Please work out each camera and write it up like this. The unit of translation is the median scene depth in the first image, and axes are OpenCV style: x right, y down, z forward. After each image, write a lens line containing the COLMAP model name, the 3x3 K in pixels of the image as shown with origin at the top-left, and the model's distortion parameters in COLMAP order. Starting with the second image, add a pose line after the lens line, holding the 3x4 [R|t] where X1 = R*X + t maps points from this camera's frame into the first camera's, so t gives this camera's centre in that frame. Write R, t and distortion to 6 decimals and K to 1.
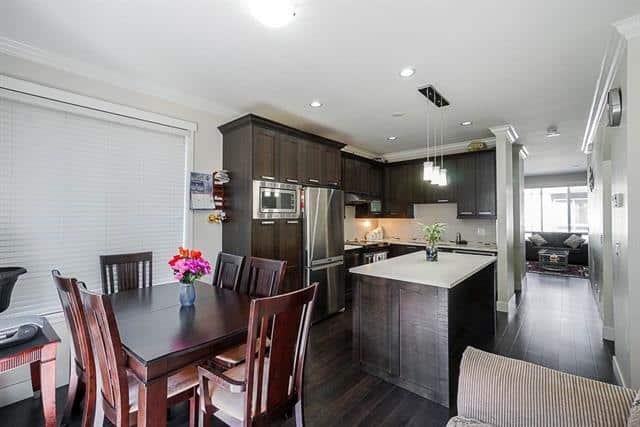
lens RADIAL K [[279.7, 0, 316.2], [0, 279.7, 212.0], [0, 0, 1]] dist [-0.002821, -0.000112]
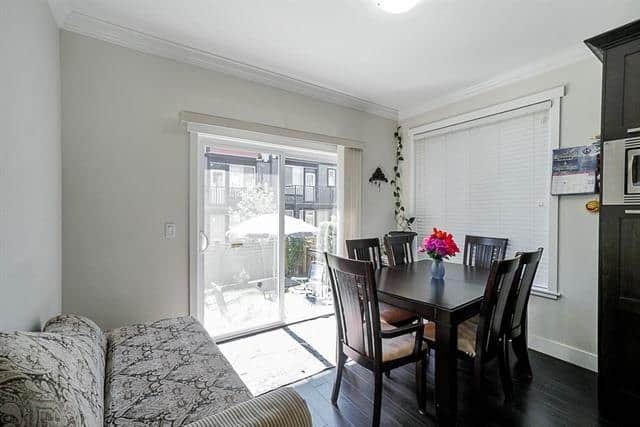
lens RADIAL K [[279.7, 0, 316.2], [0, 279.7, 212.0], [0, 0, 1]] dist [-0.002821, -0.000112]
pose [[-0.258668, 0.003953, -0.965958, 0.350687], [0.003683, 0.999988, 0.003106, 0.023378], [0.965959, -0.002754, -0.258679, 0.366228]]
